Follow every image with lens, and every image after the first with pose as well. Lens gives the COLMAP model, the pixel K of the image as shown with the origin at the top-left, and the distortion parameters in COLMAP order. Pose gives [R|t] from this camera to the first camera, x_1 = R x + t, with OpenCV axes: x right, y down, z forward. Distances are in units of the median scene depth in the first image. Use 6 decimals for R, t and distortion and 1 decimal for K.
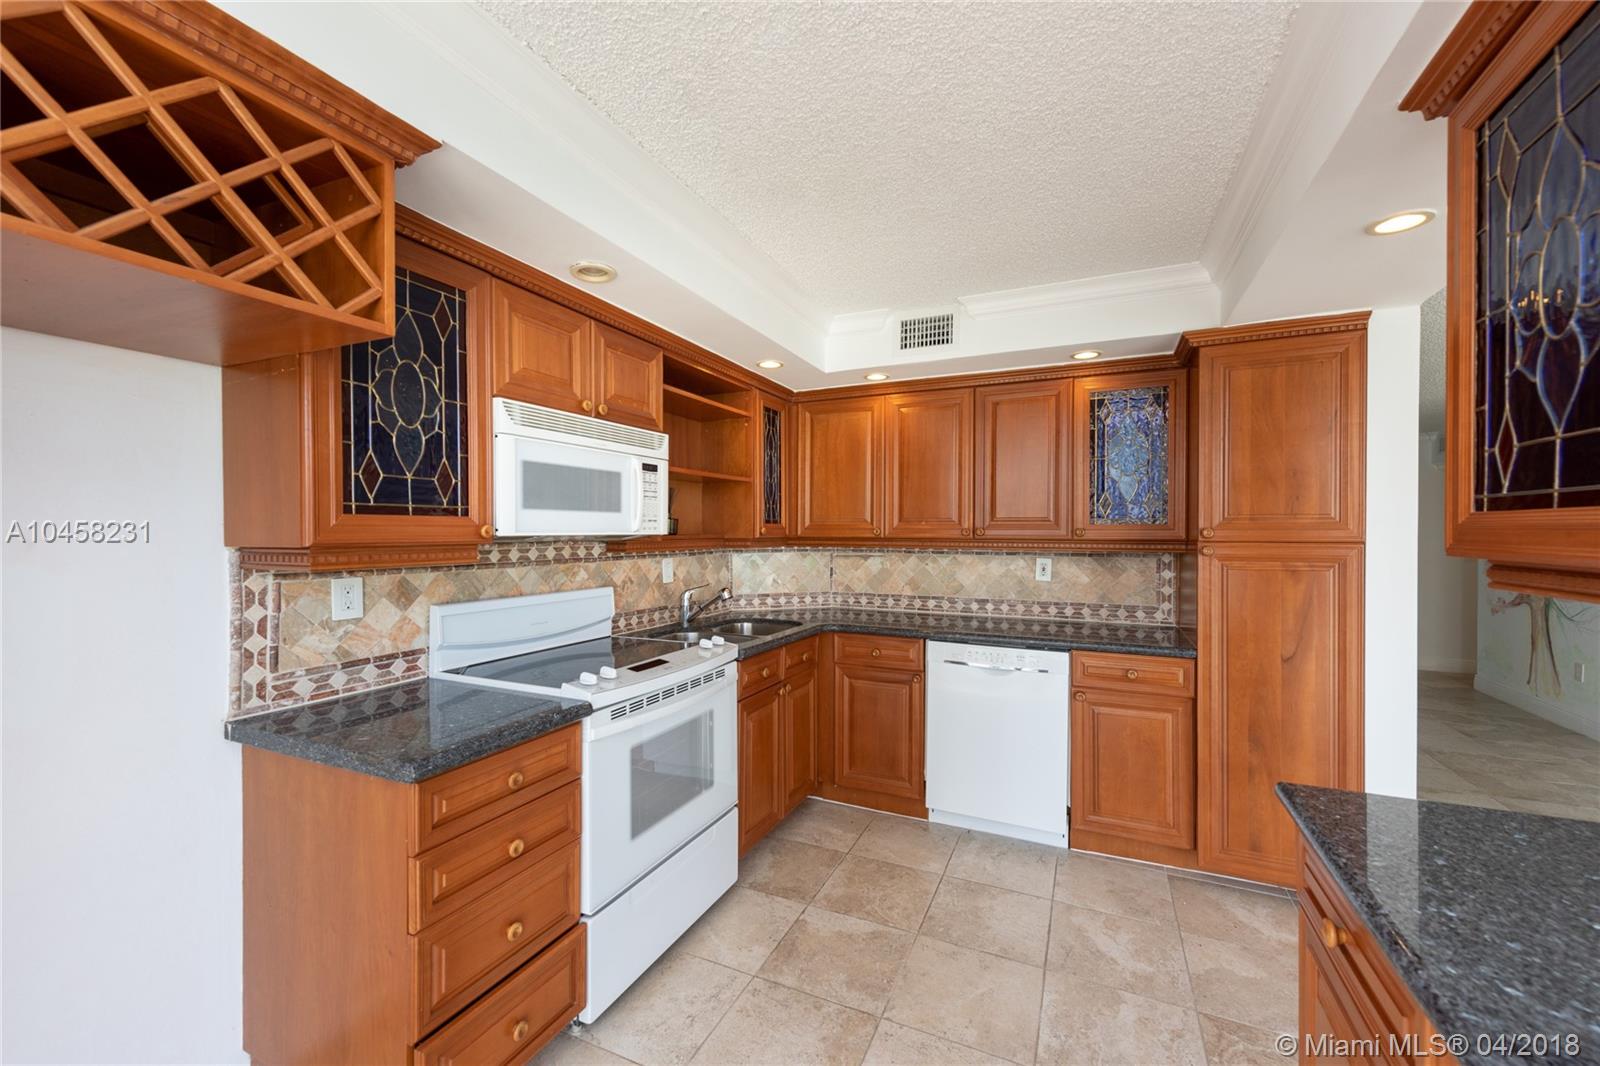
lens RADIAL K [[631.8, 0, 808.2], [0, 631.8, 506.8], [0, 0, 1]] dist [0.009277, -0.001209]
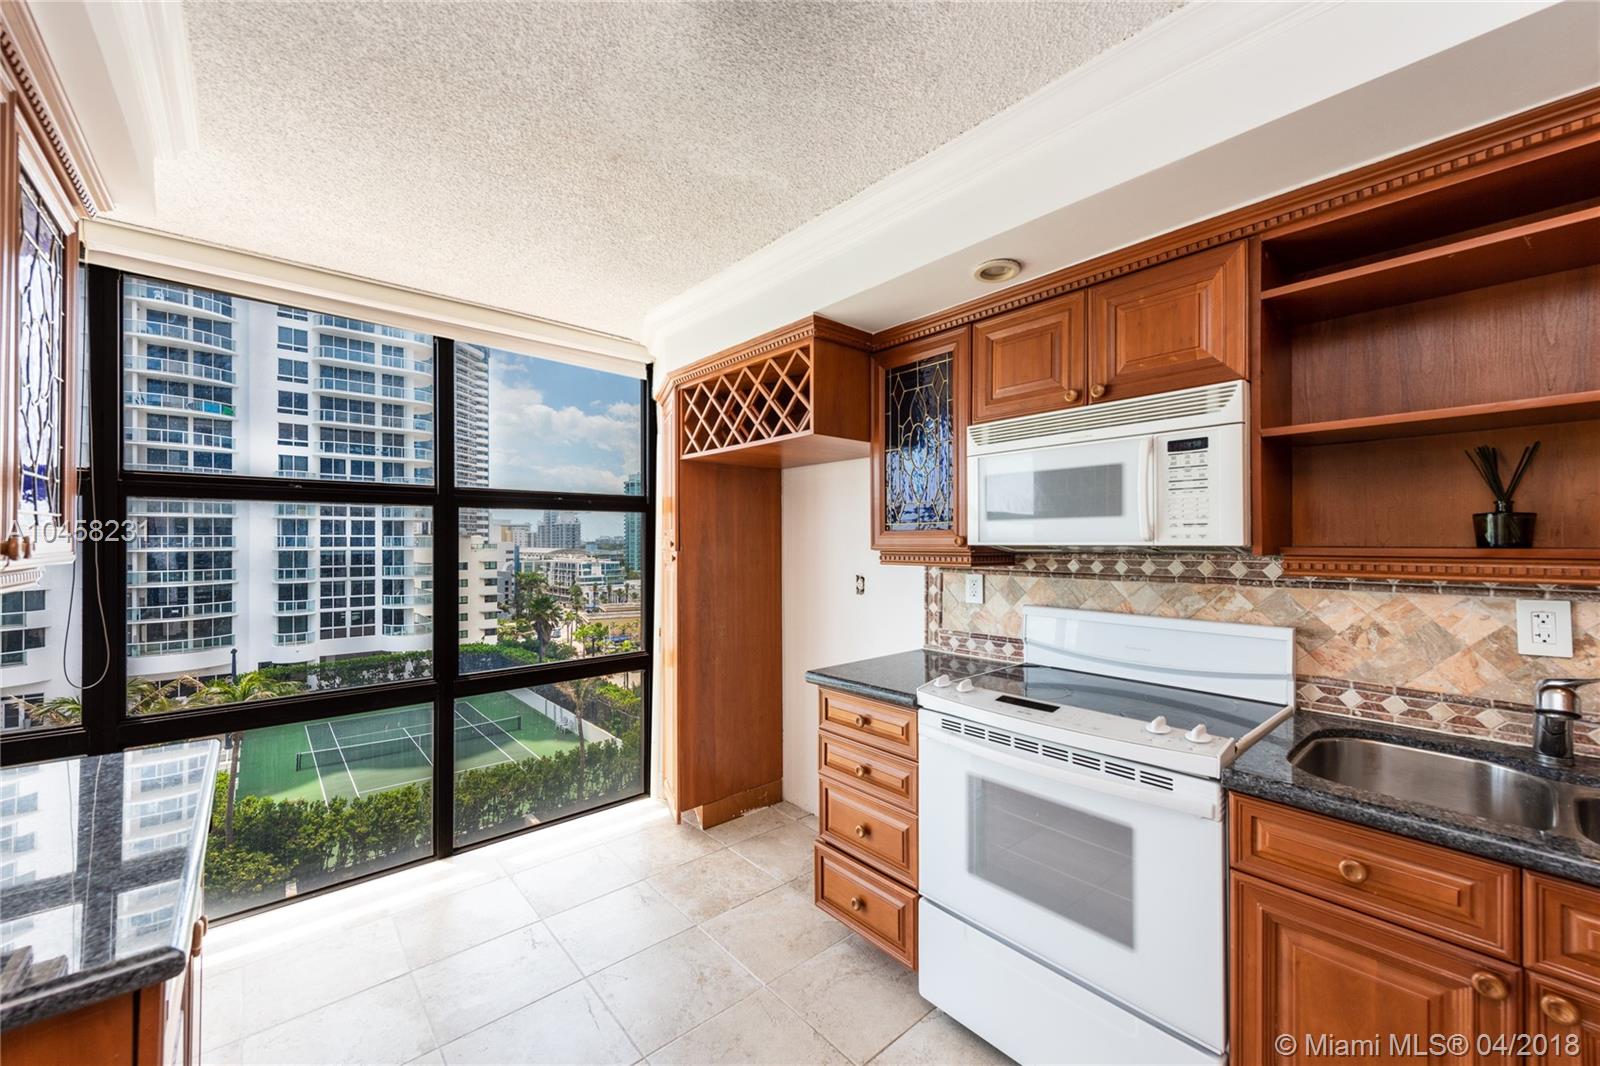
lens RADIAL K [[631.8, 0, 799.9], [0, 631.8, 518.8], [0, 0, 1]] dist [0.009277, -0.001209]
pose [[-0.429801, -0.033615, -0.902298, 0.574222], [0.036320, 0.997854, -0.054475, 0.040579], [0.902193, -0.056185, -0.427658, 1.004425]]
